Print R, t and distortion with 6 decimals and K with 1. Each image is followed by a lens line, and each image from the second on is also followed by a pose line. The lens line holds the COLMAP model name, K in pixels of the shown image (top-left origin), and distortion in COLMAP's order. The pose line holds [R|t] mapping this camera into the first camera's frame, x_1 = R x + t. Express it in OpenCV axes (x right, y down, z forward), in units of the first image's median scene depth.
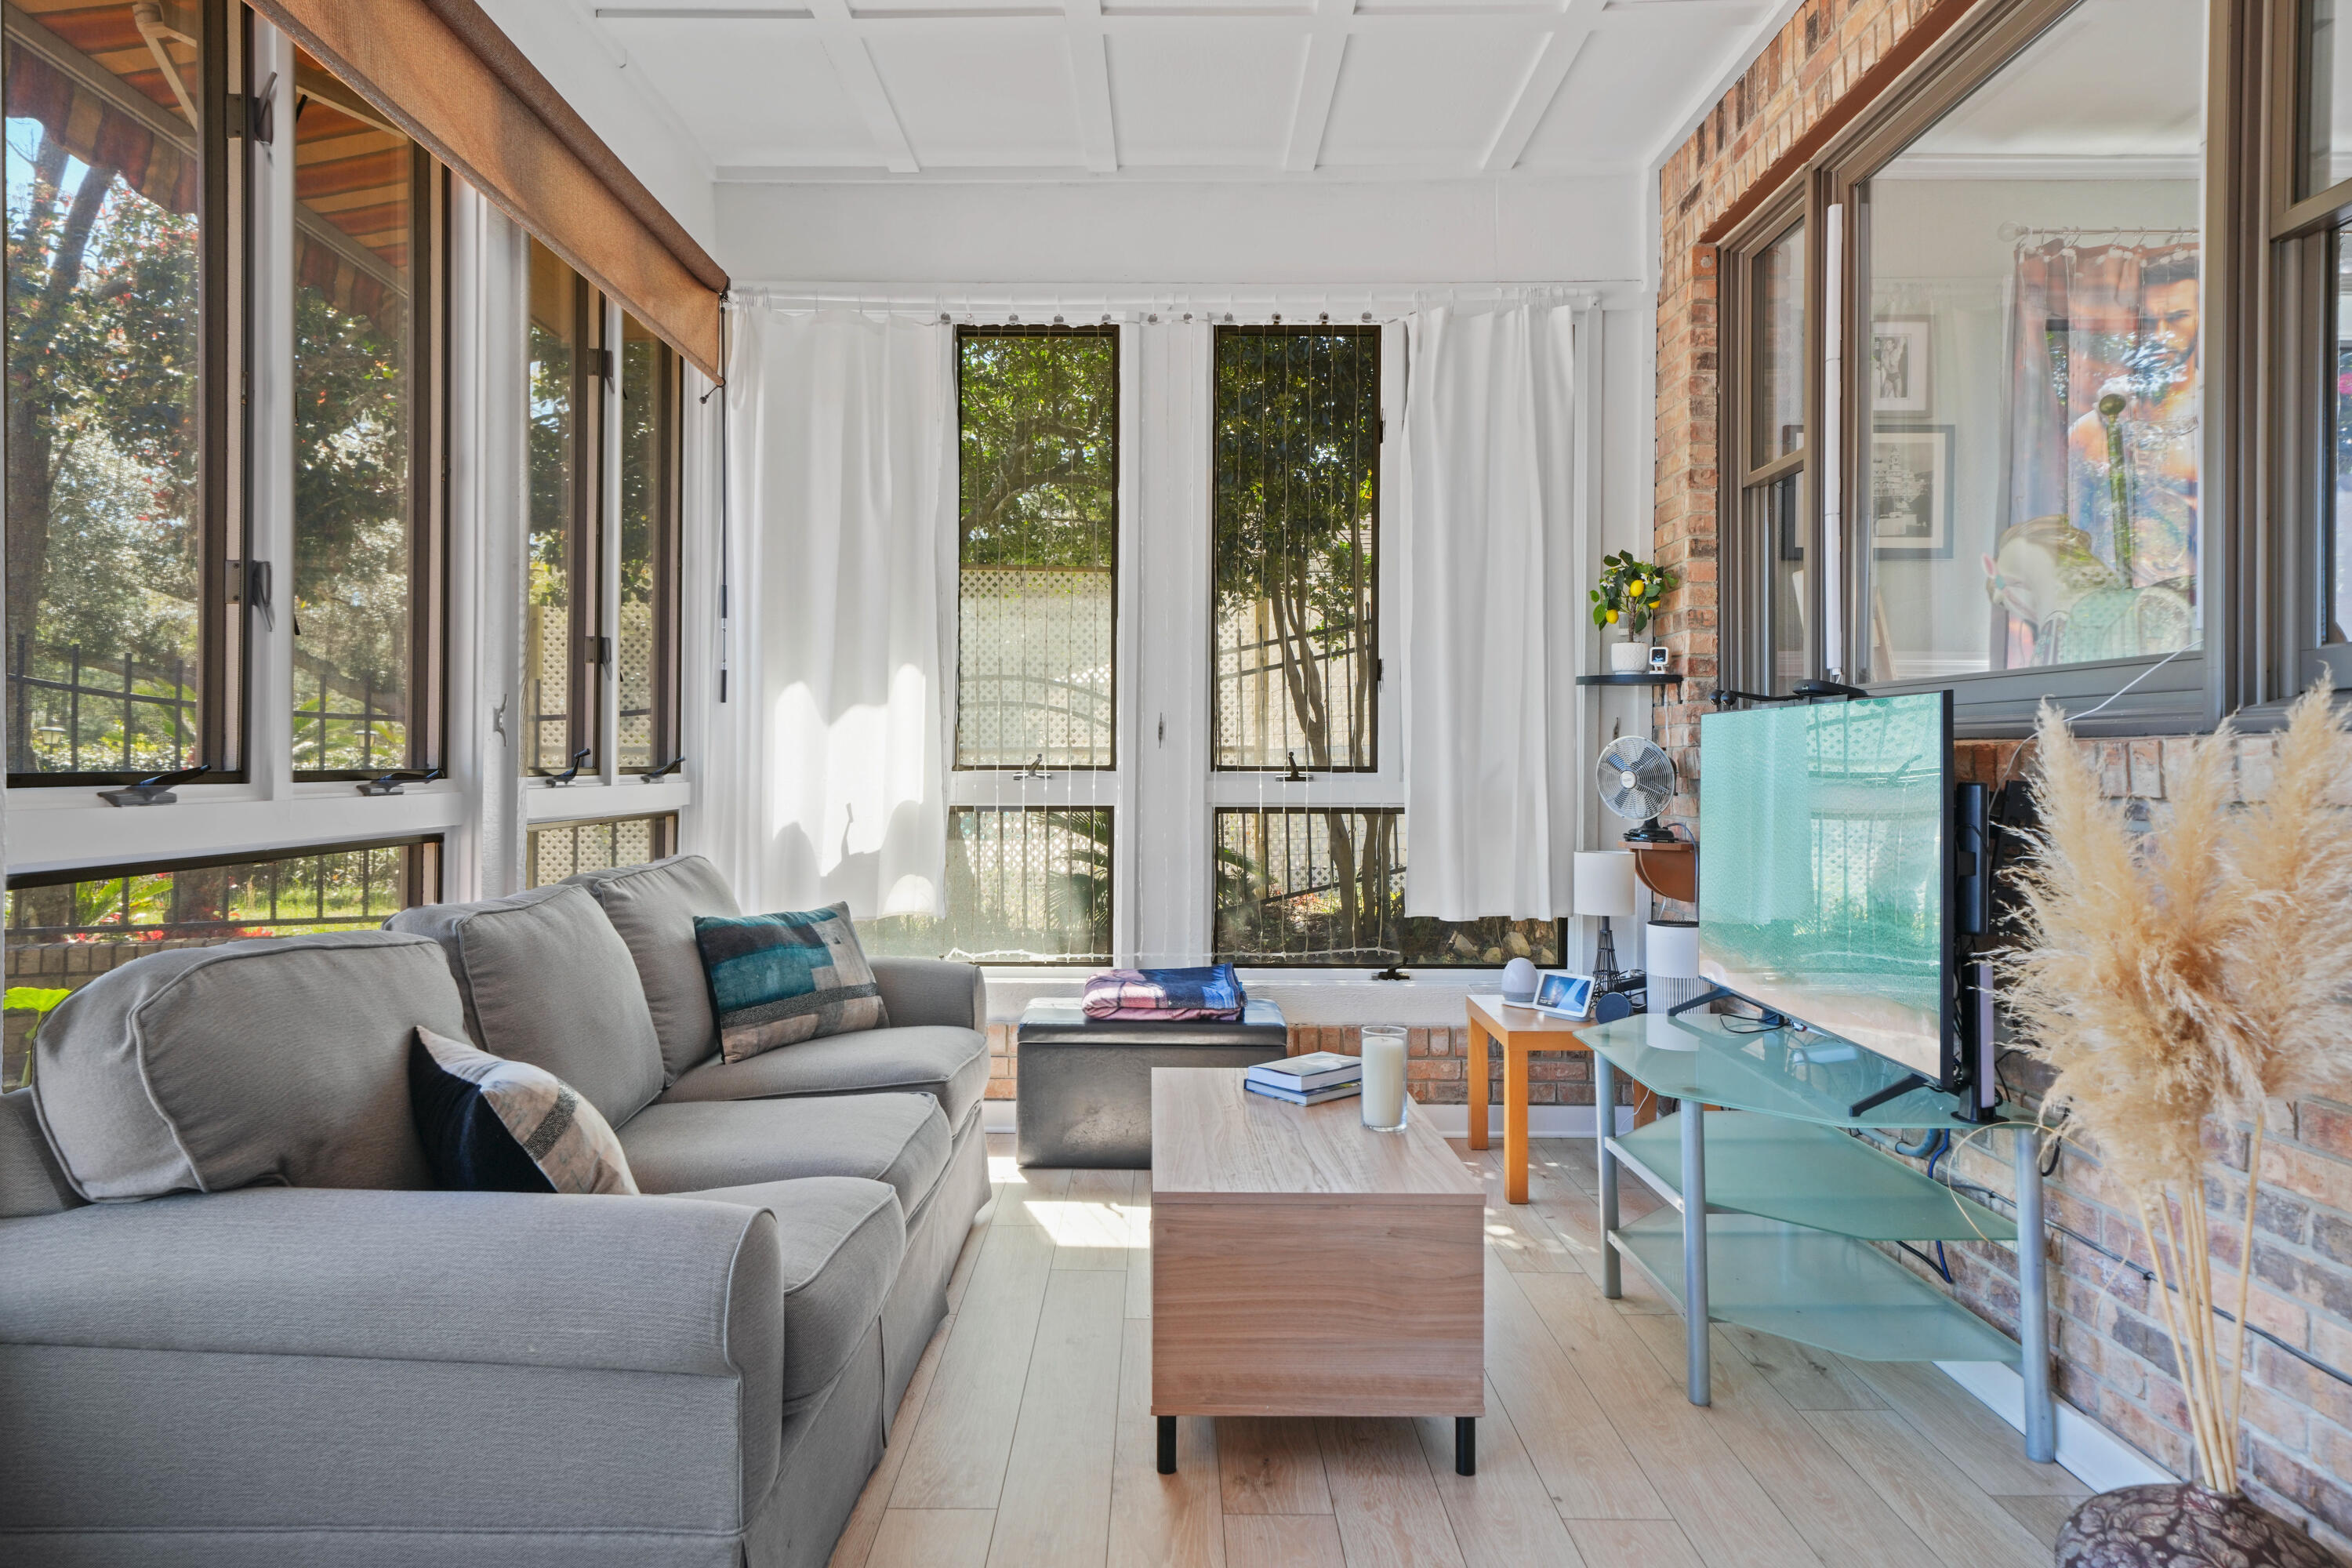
lens RADIAL K [[1419.9, 0, 1177.0], [0, 1419.9, 774.3], [0, 0, 1]] dist [0.000279, 0.000081]
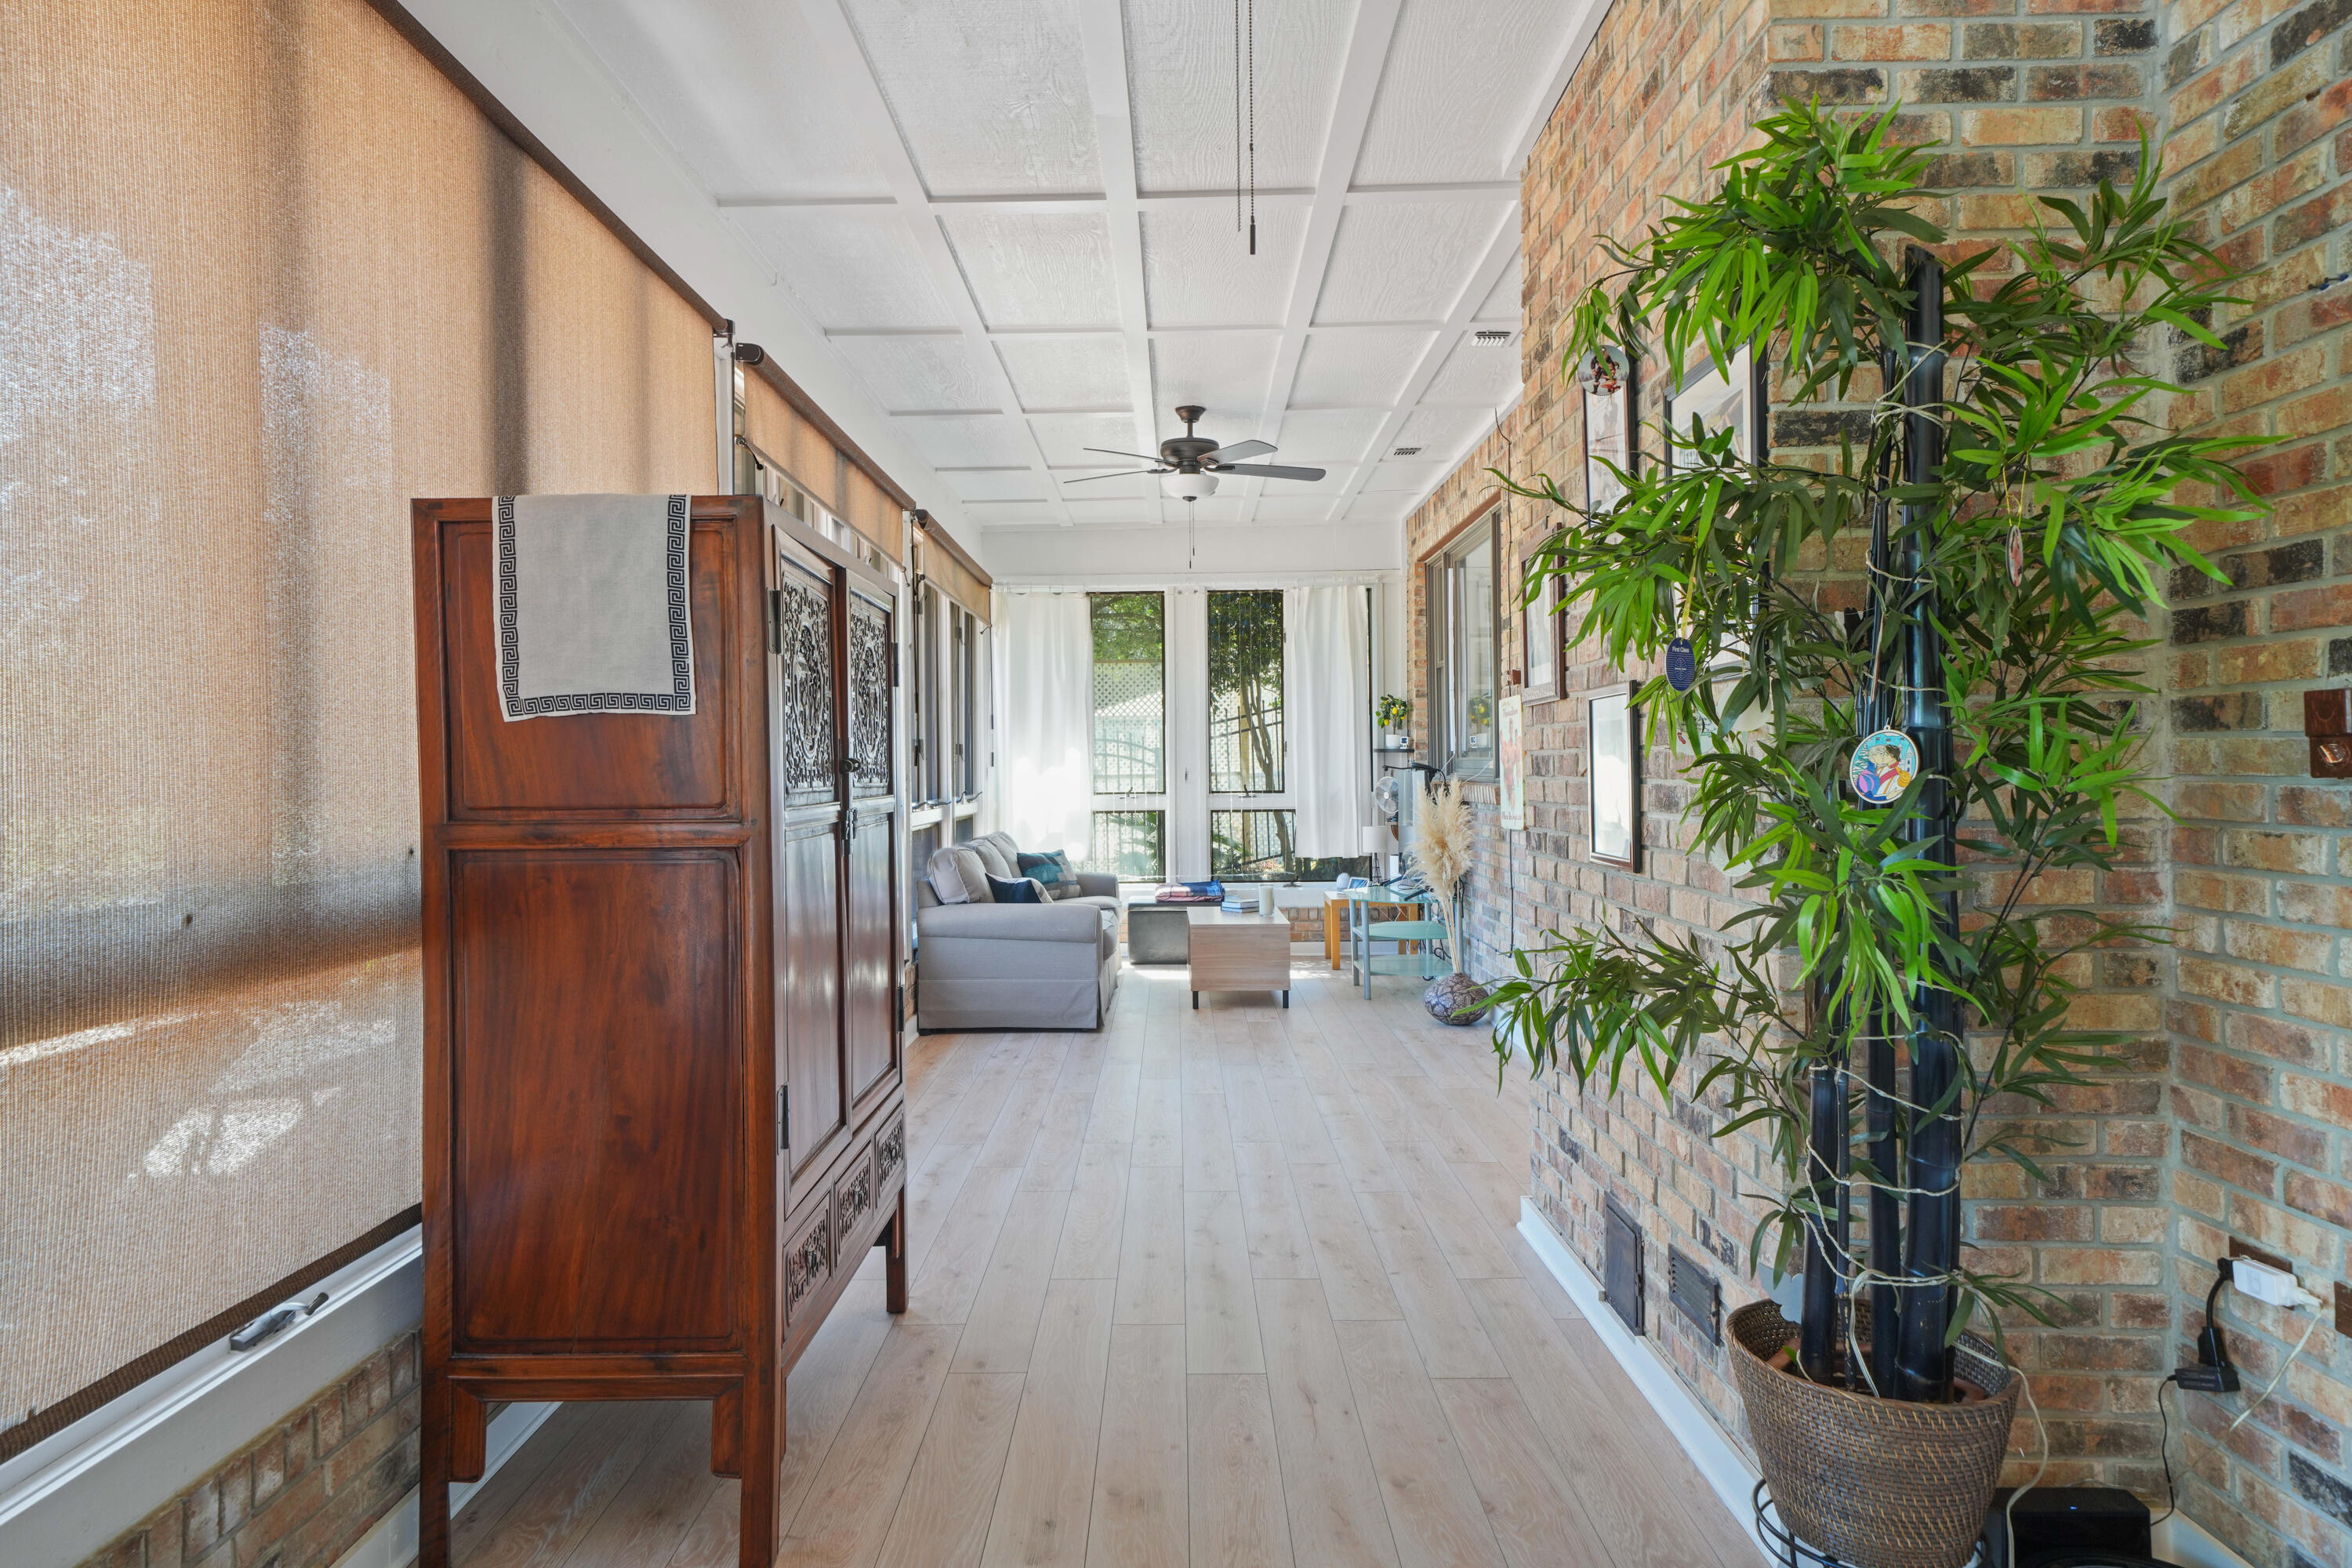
lens RADIAL K [[1419.9, 0, 1170.8], [0, 1419.9, 779.7], [0, 0, 1]] dist [0.000279, 0.000081]
pose [[0.999866, -0.013652, -0.009016, -0.015612], [0.013643, 0.999906, -0.001046, -0.023191], [0.009029, 0.000922, 0.999959, -1.255108]]
